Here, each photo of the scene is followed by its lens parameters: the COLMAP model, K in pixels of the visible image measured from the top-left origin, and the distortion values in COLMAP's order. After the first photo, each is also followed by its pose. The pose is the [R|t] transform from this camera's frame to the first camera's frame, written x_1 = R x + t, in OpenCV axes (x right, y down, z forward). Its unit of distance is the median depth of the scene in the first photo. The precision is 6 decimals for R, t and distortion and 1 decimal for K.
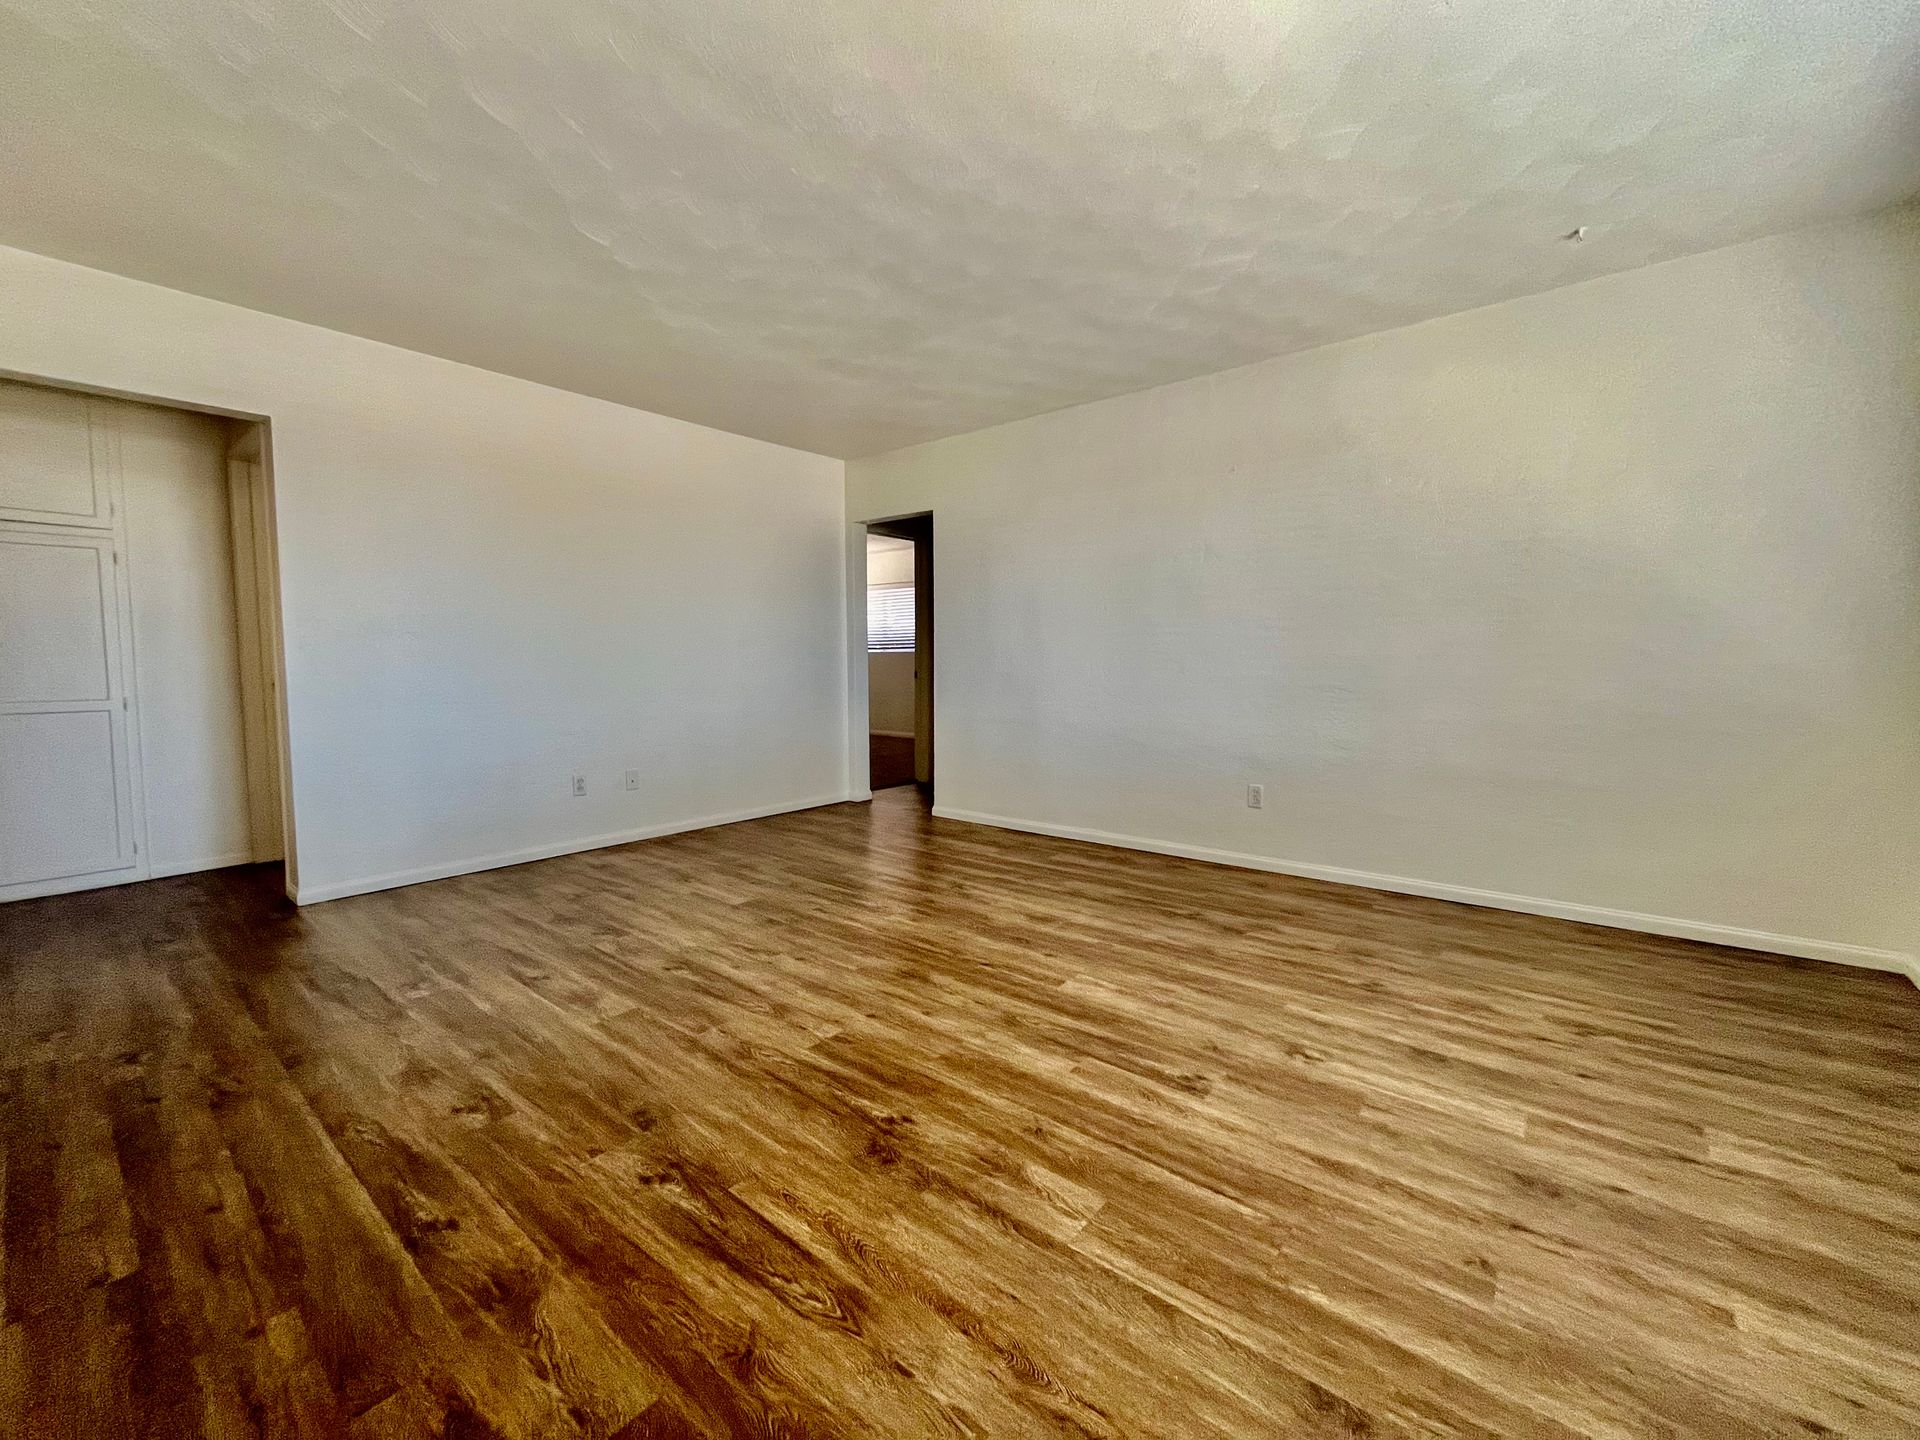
lens RADIAL K [[778.5, 0, 961.0], [0, 778.5, 716.7], [0, 0, 1]] dist [-0.001453, 0.000328]
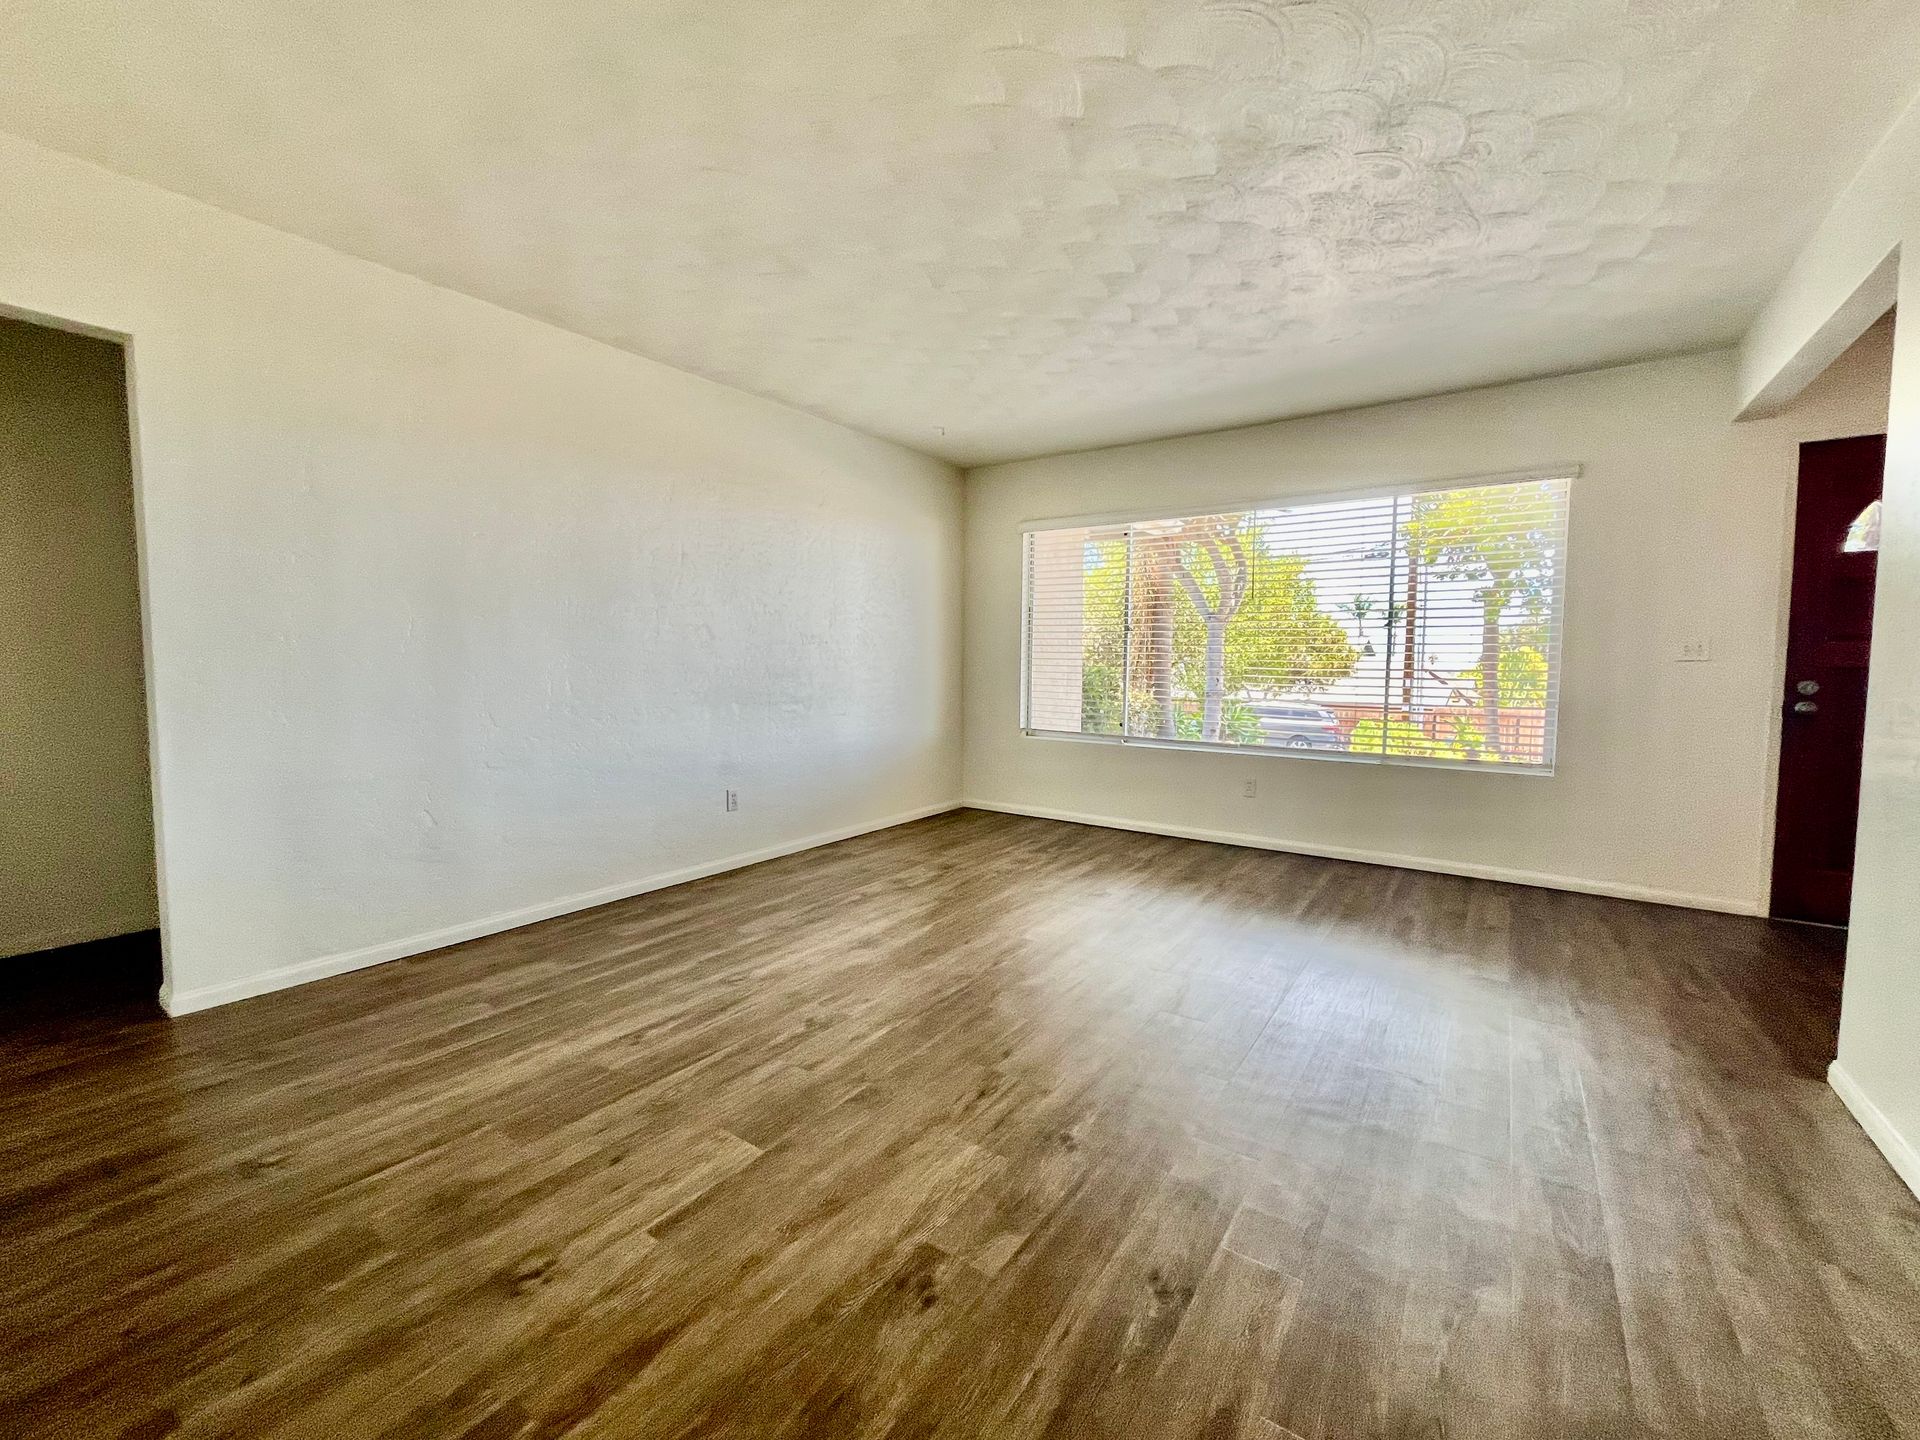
lens RADIAL K [[773.1, 0, 961.0], [0, 773.1, 715.7], [0, 0, 1]] dist [0.001153, 0.000090]
pose [[-0.071314, -0.069697, 0.995016, -0.821853], [0.067484, 0.994933, 0.074528, -0.083768], [-0.995168, 0.072462, -0.066249, 0.907100]]
